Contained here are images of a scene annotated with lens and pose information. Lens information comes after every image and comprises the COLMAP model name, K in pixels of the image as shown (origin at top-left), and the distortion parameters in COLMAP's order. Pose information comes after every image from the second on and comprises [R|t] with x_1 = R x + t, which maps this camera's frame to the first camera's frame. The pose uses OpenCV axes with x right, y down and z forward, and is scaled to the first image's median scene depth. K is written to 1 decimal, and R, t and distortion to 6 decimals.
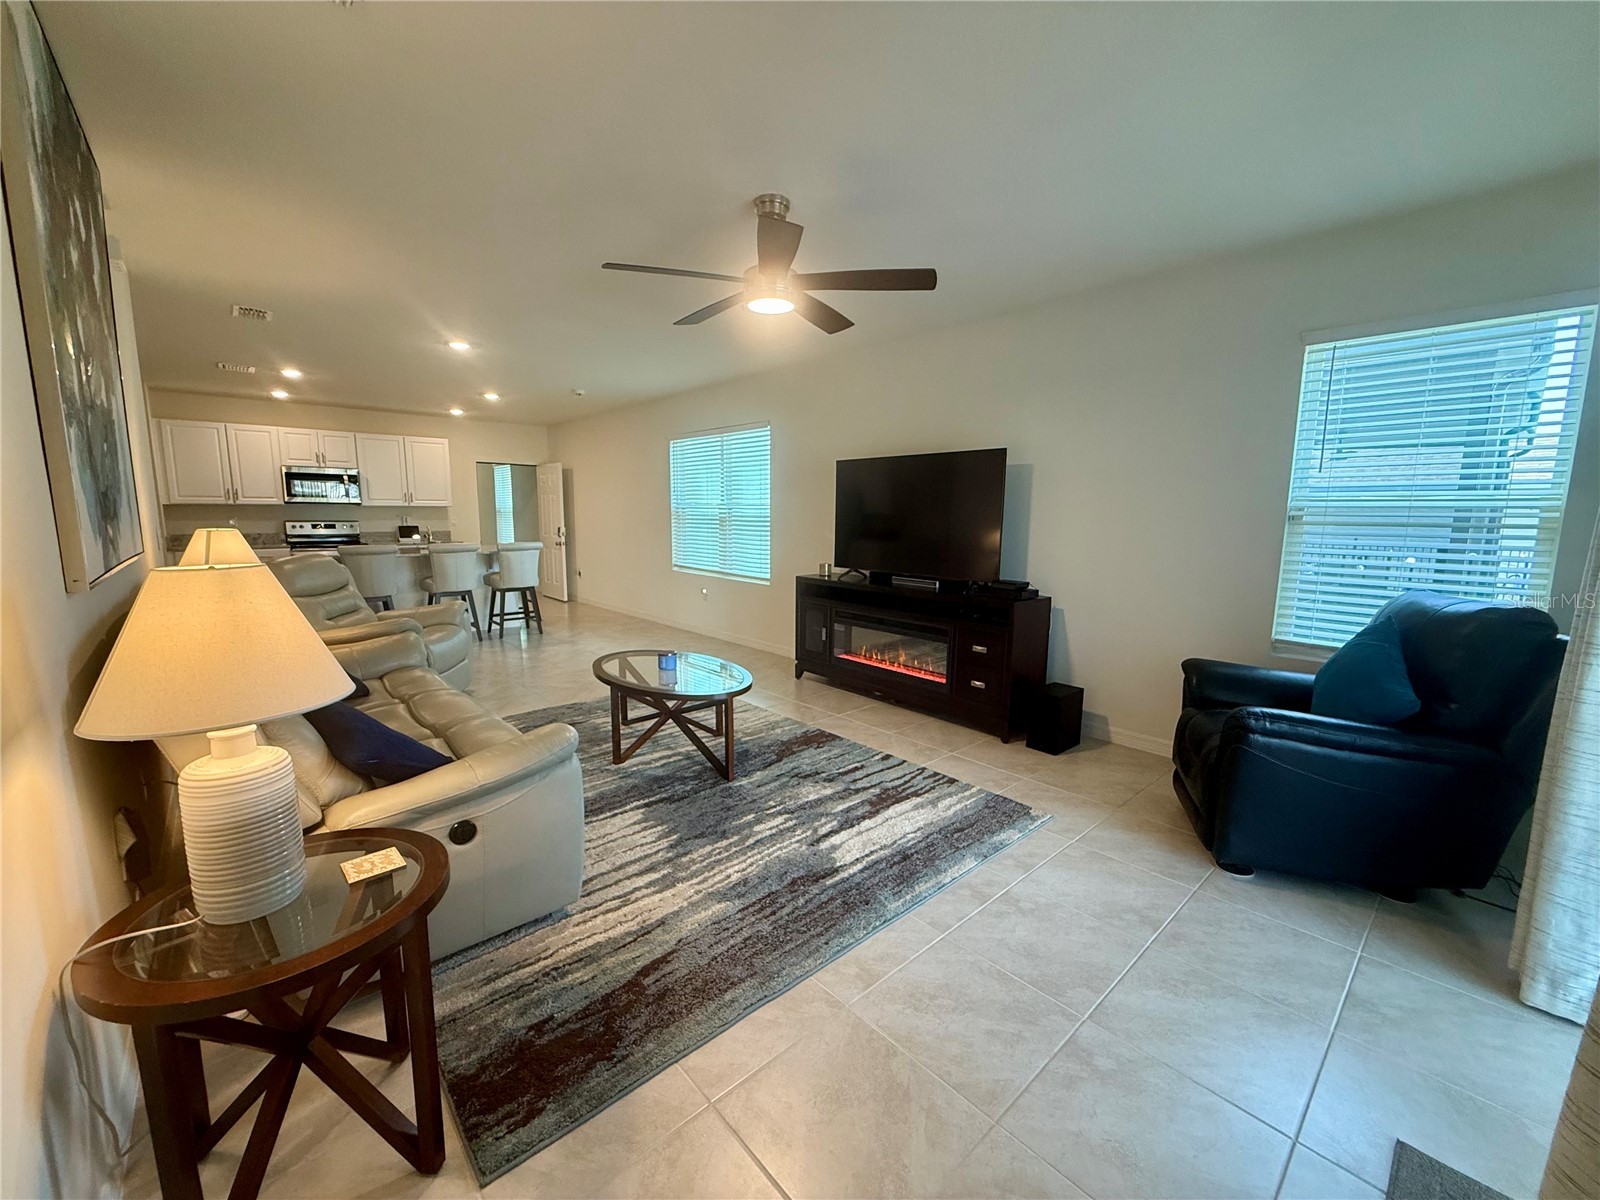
lens RADIAL K [[637.0, 0, 795.5], [0, 637.0, 602.3], [0, 0, 1]] dist [-0.001200, 0.000398]
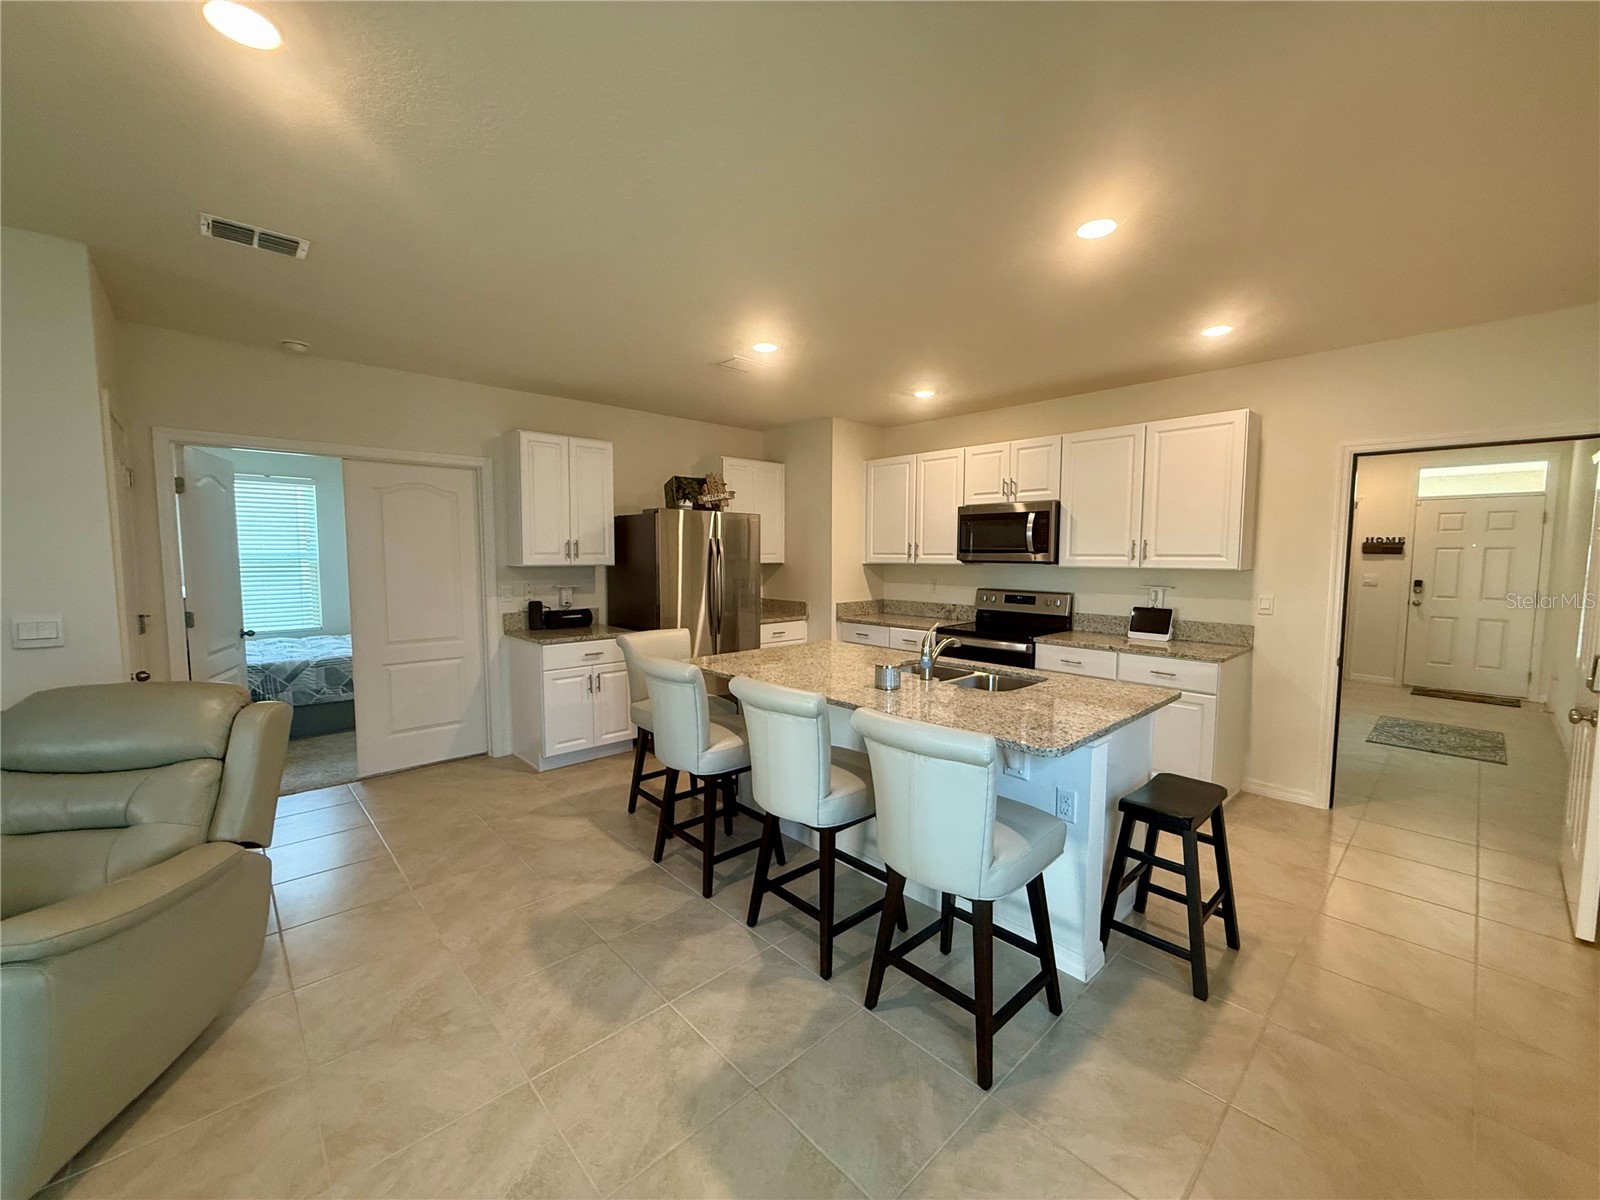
lens RADIAL K [[637.0, 0, 795.5], [0, 637.0, 602.3], [0, 0, 1]] dist [-0.001200, 0.000398]
pose [[0.019430, 0.069351, -0.997403, -0.348620], [-0.142590, 0.987586, 0.065891, -0.315672], [0.989591, 0.140940, 0.029077, 1.925265]]
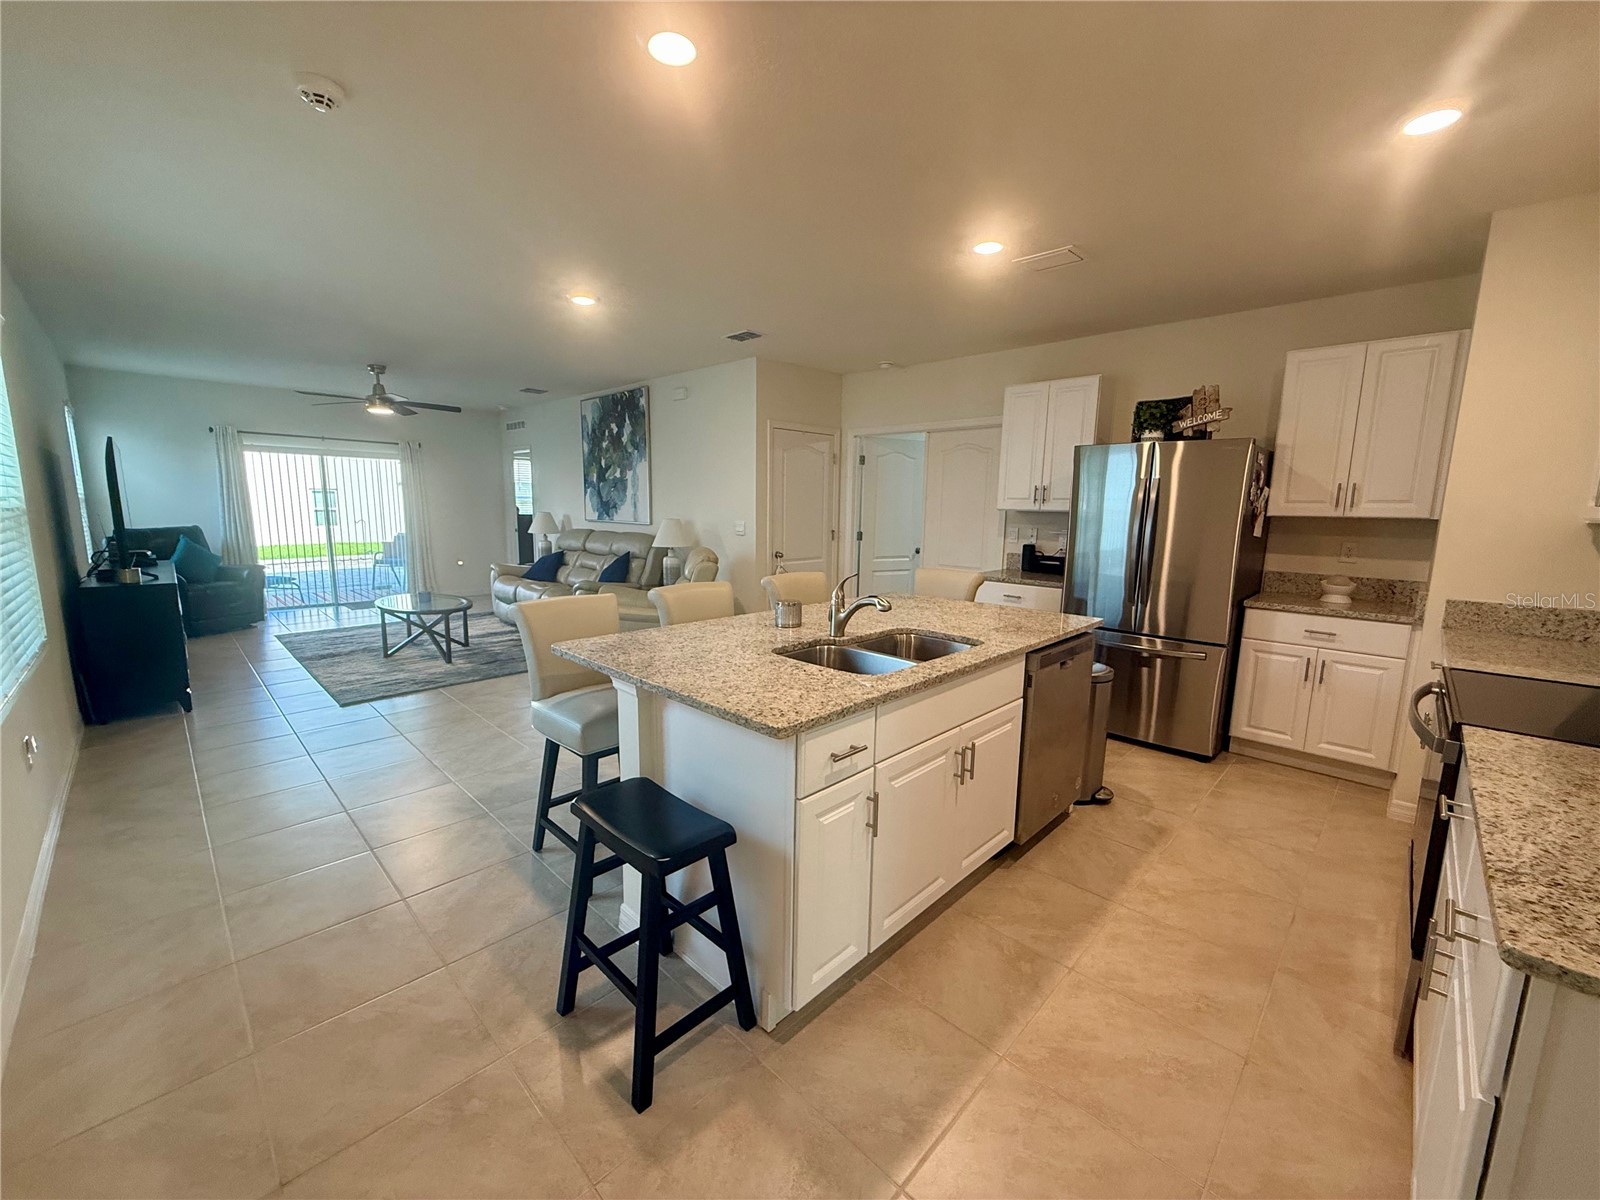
lens RADIAL K [[637.0, 0, 795.5], [0, 637.0, 602.3], [0, 0, 1]] dist [-0.001200, 0.000398]
pose [[-0.997556, -0.014570, -0.068338, -1.127357], [-0.033810, 0.956551, 0.289599, -0.431599], [0.061149, 0.291202, -0.954705, 2.854504]]
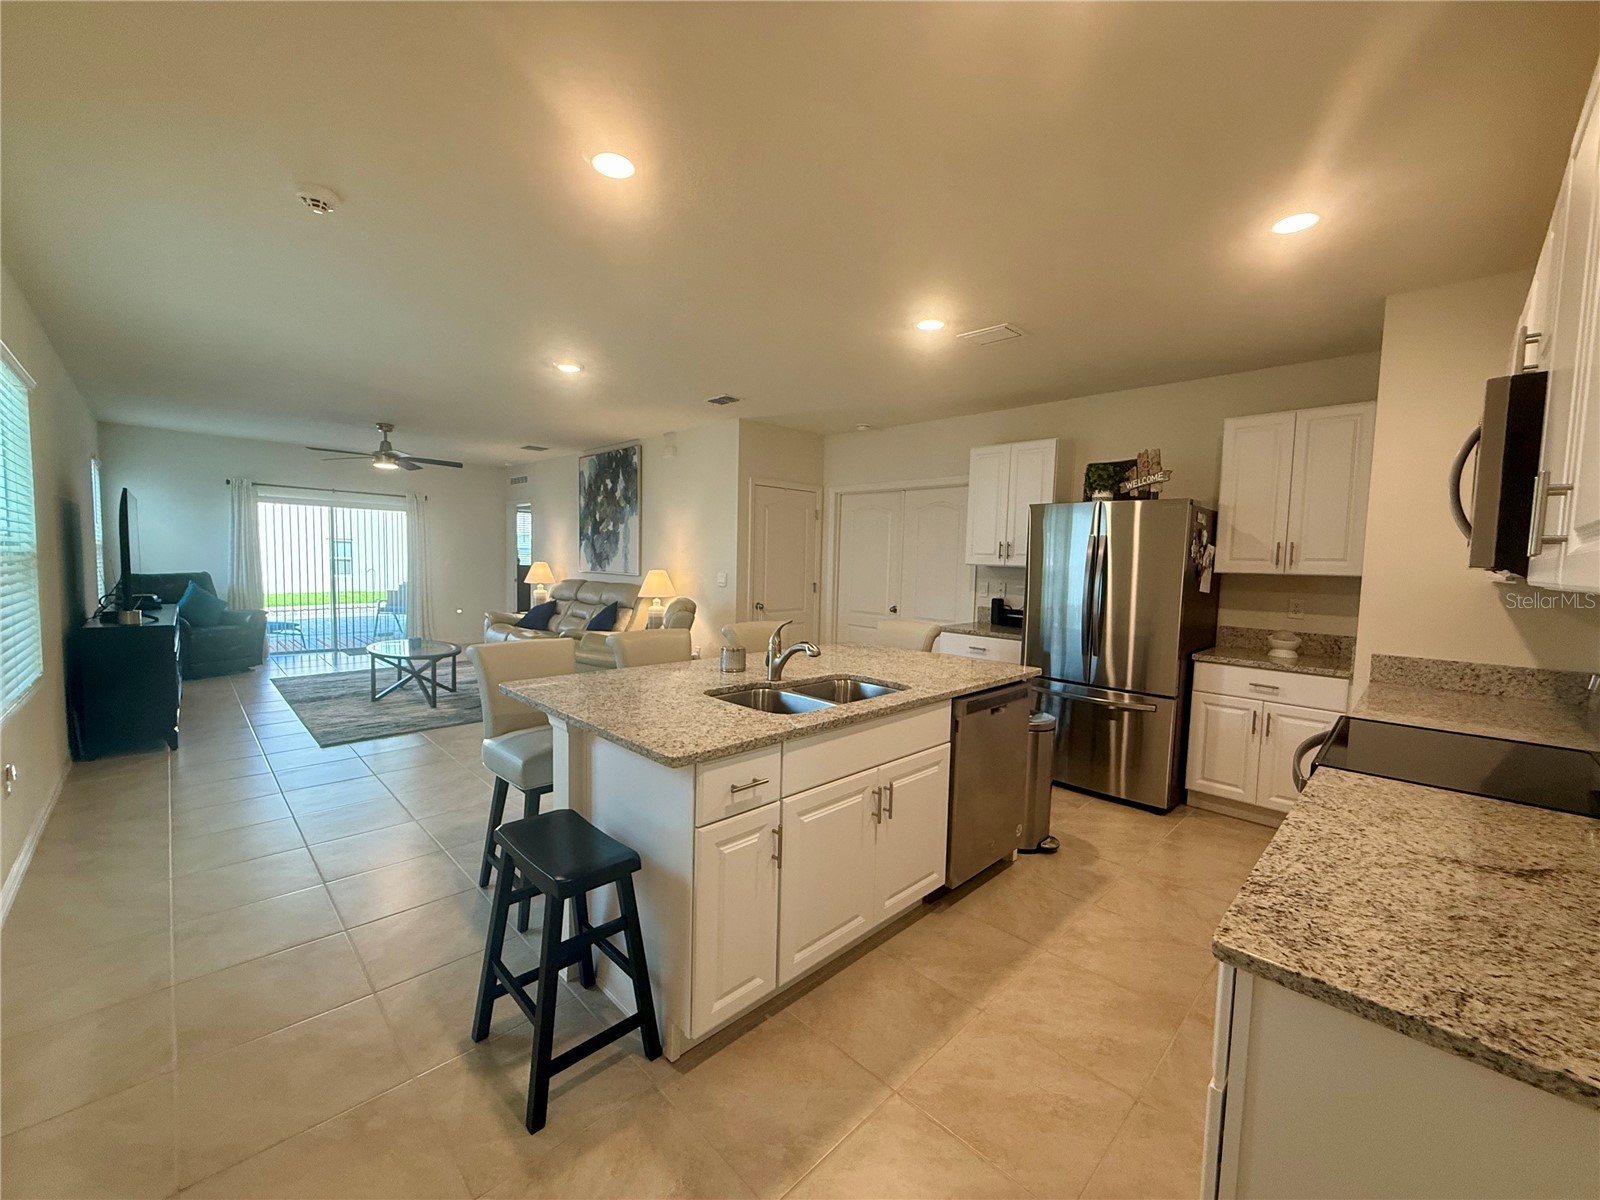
lens RADIAL K [[638.2, 0, 795.8], [0, 638.2, 602.5], [0, 0, 1]] dist [-0.000535, -0.000154]
pose [[-0.998187, -0.031756, -0.051130, -1.211862], [-0.041775, 0.977085, 0.208709, -0.438521], [0.043330, 0.210466, -0.976640, 2.907162]]
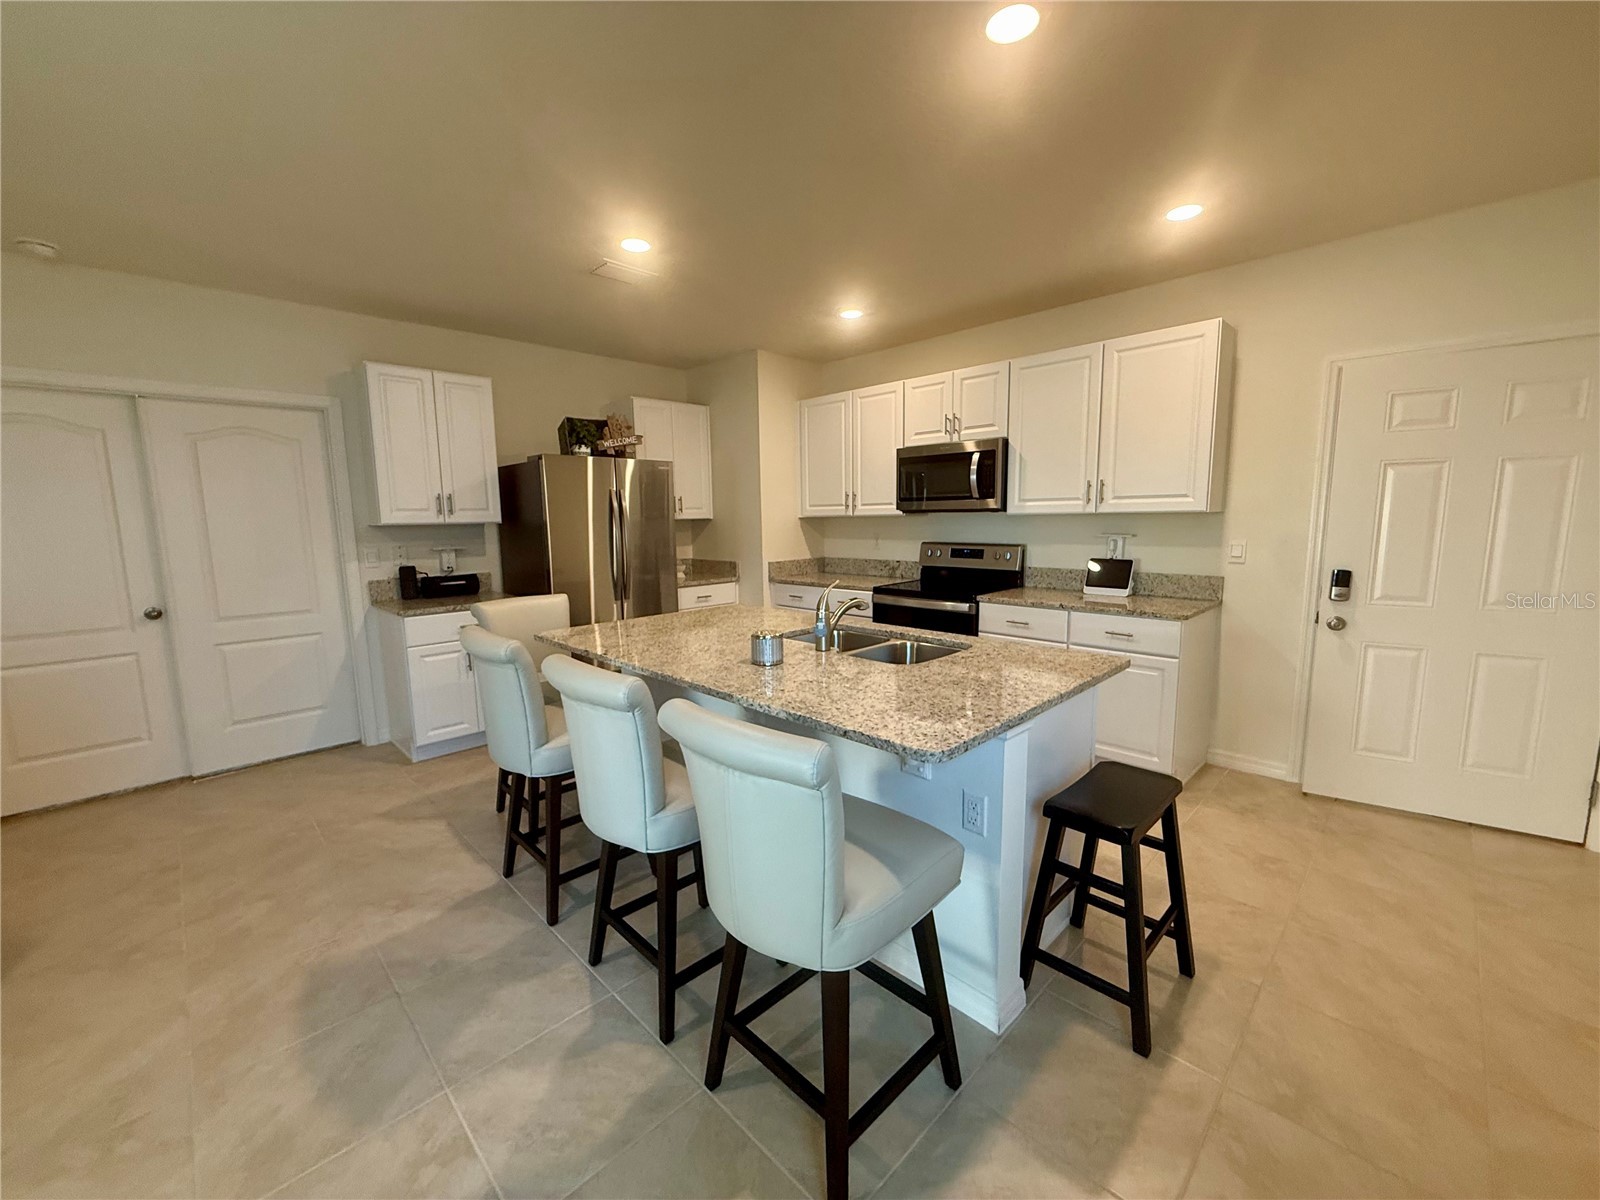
lens RADIAL K [[637.0, 0, 795.5], [0, 637.0, 602.3], [0, 0, 1]] dist [-0.001200, 0.000398]
pose [[0.047278, 0.126607, -0.990826, -0.519664], [-0.124159, 0.984987, 0.119937, -0.313075], [0.991135, 0.117350, 0.062288, 2.065755]]
